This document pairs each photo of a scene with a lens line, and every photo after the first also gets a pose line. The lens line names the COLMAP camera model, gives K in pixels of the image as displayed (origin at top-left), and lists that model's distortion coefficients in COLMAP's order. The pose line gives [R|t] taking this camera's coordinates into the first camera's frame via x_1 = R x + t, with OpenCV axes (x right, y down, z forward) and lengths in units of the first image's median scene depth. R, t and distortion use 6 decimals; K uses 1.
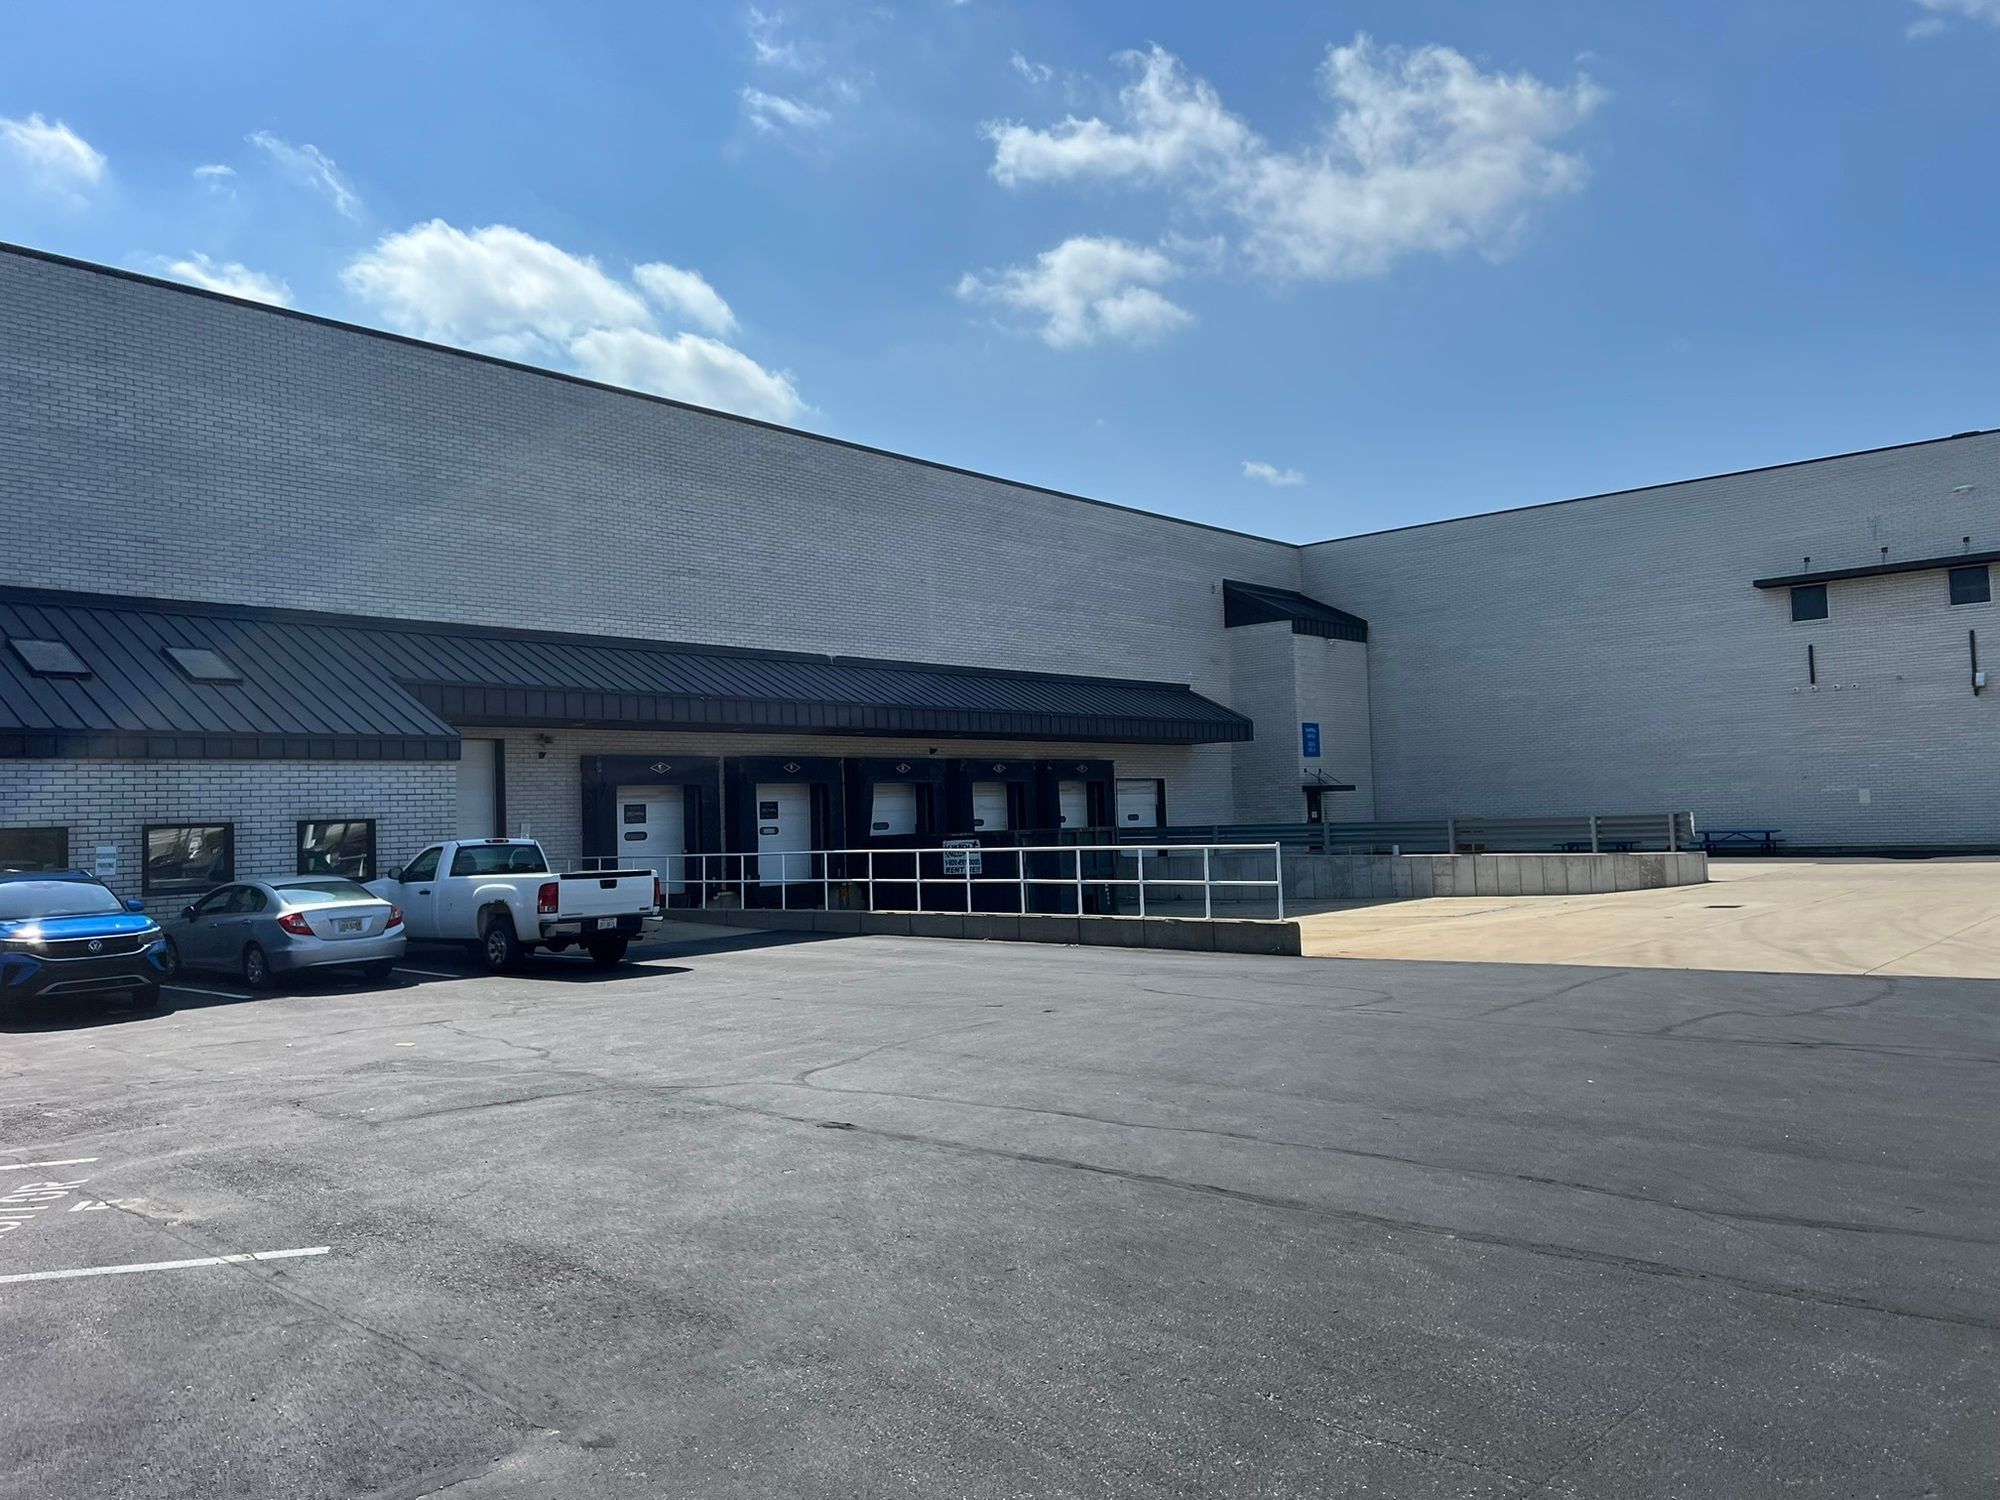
lens RADIAL K [[1436.8, 0, 966.5], [0, 1436.8, 731.0], [0, 0, 1]] dist [0.054397, -0.043749]
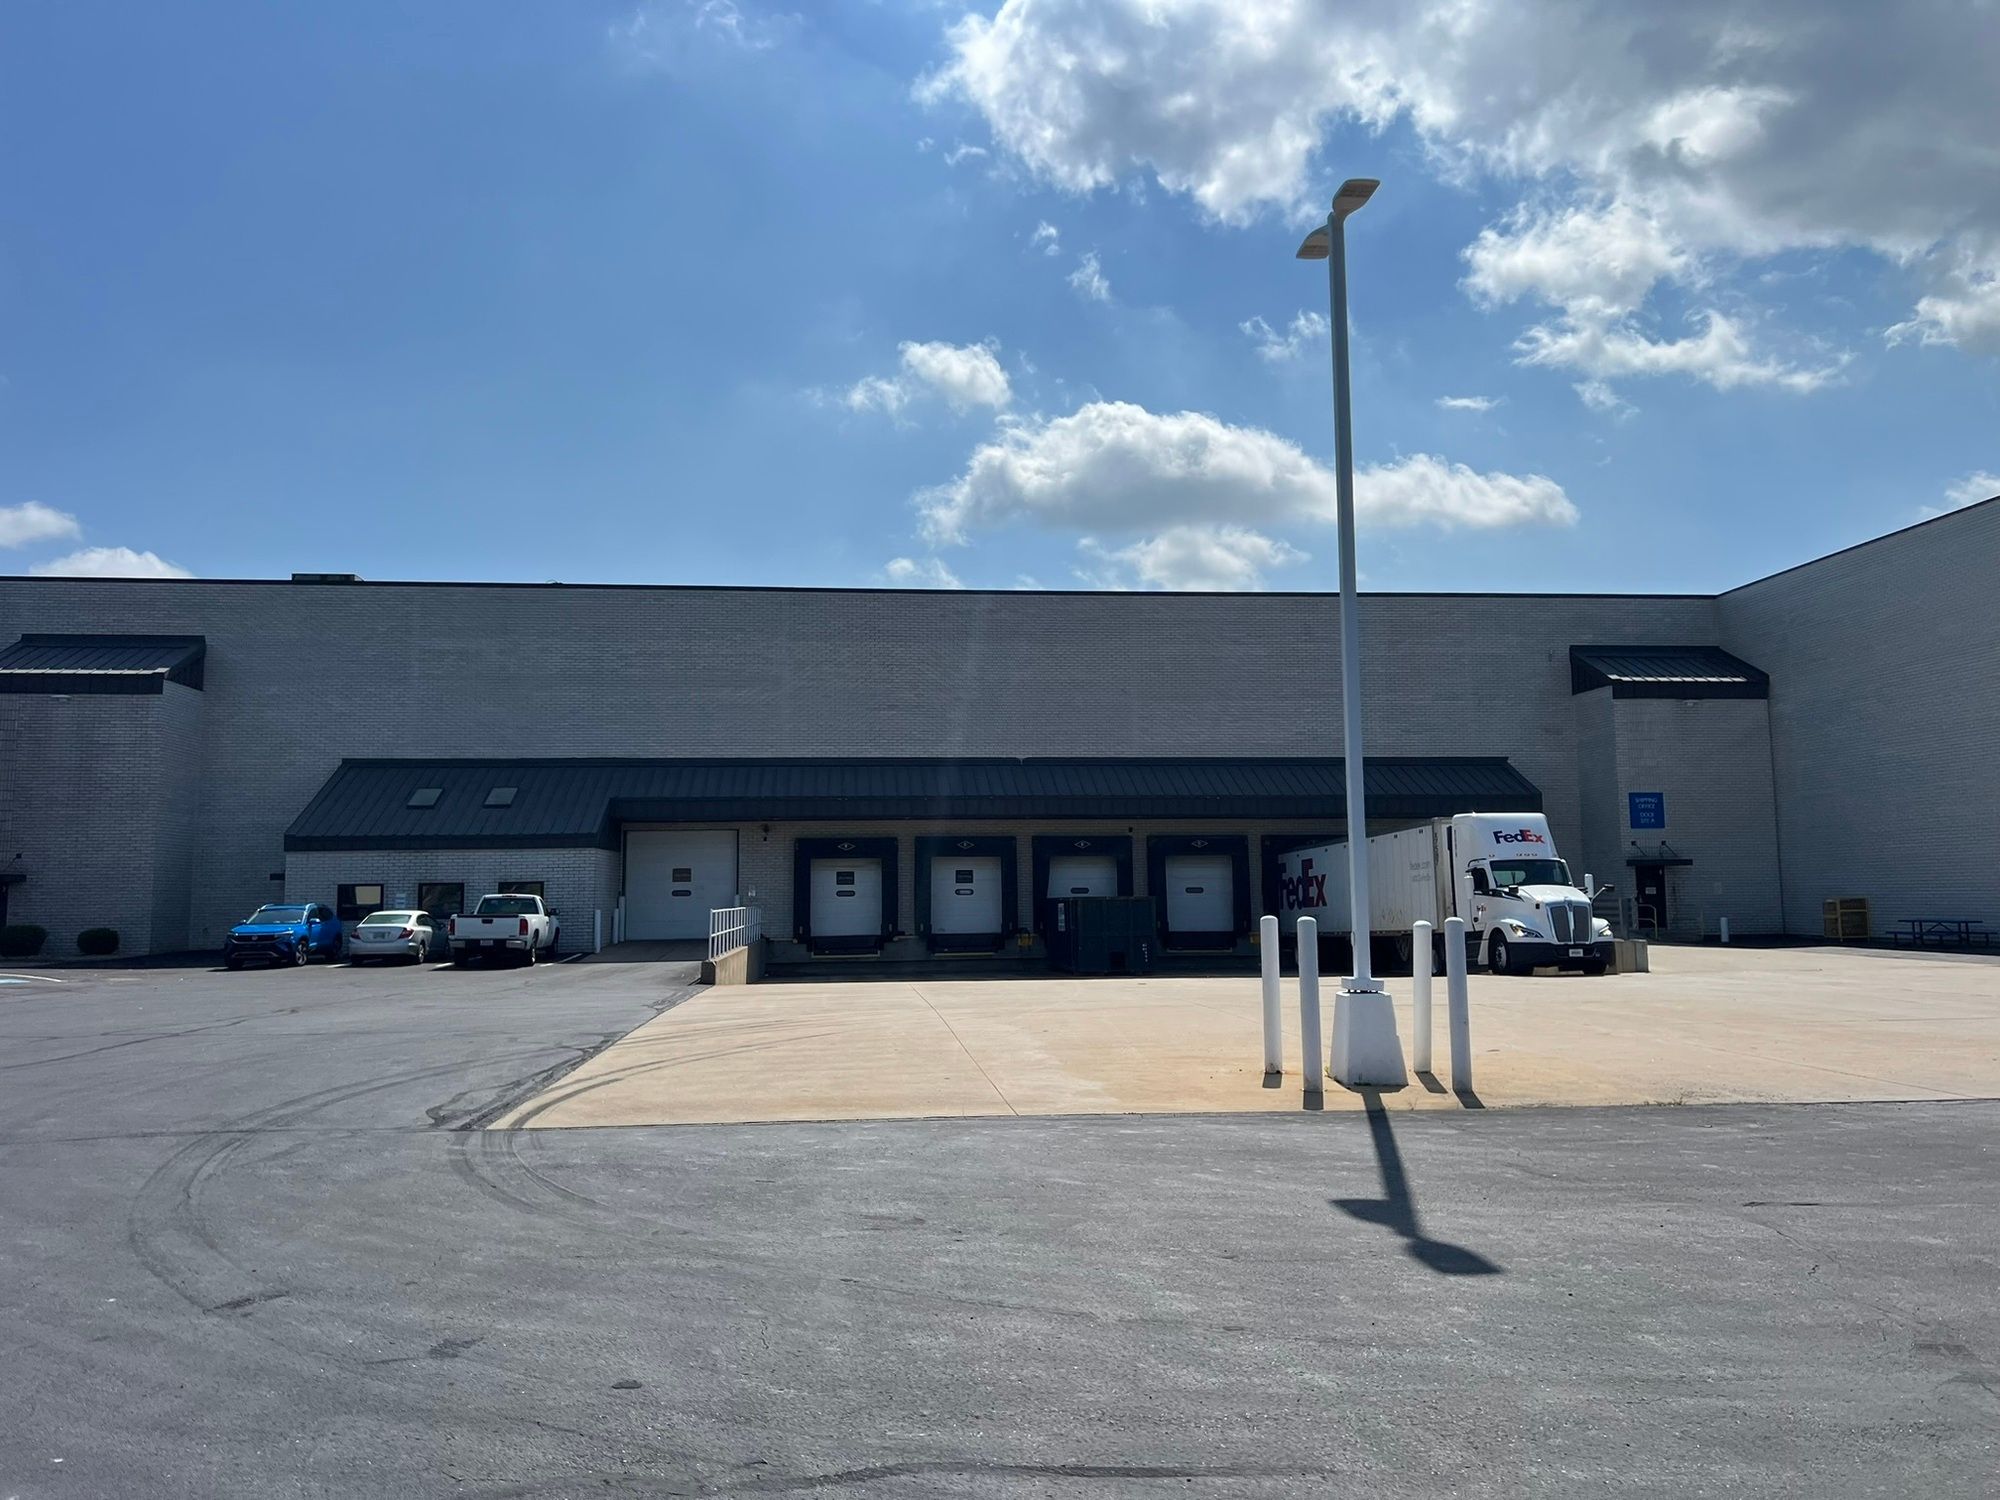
lens RADIAL K [[1436.8, 0, 1020.4], [0, 1436.8, 722.5], [0, 0, 1]] dist [0.054397, -0.043749]
pose [[0.747424, -0.053258, -0.662209, 0.776346], [0.025874, 0.998359, -0.051089, -0.018220], [0.663843, 0.021051, 0.747575, 0.030753]]
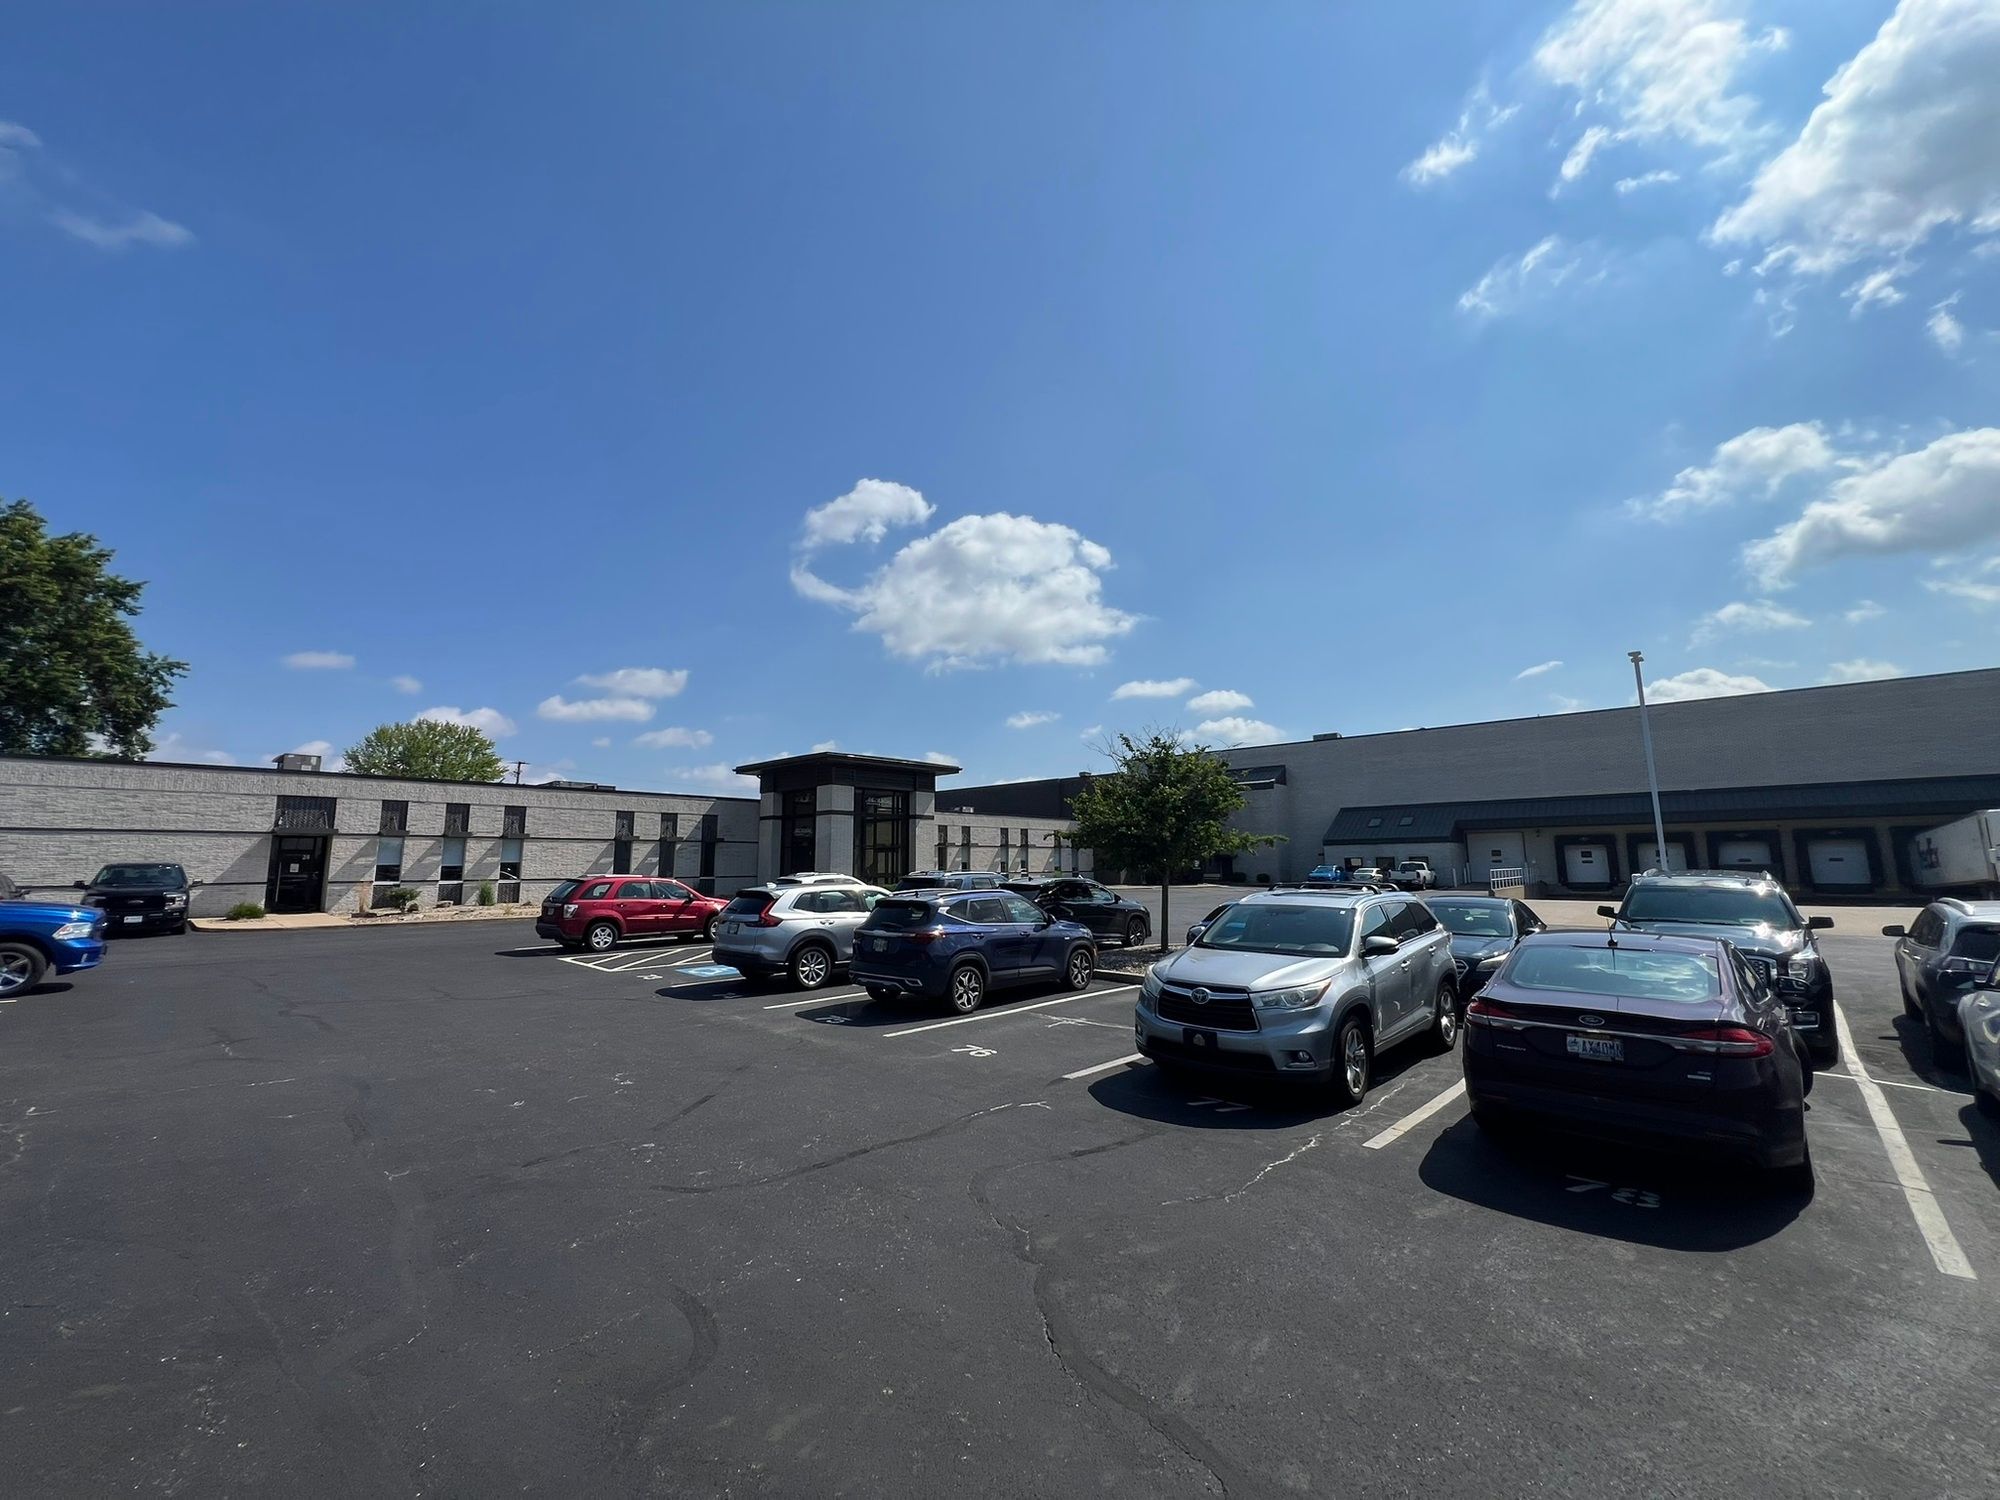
lens RADIAL K [[812.1, 0, 986.1], [0, 812.1, 757.4], [0, 0, 1]] dist [-0.002887, 0.001647]
pose [[-0.003436, -0.099395, -0.995042, 1.298538], [0.068894, 0.992660, -0.099395, -0.053249], [0.997618, -0.068894, 0.003437, -0.197115]]
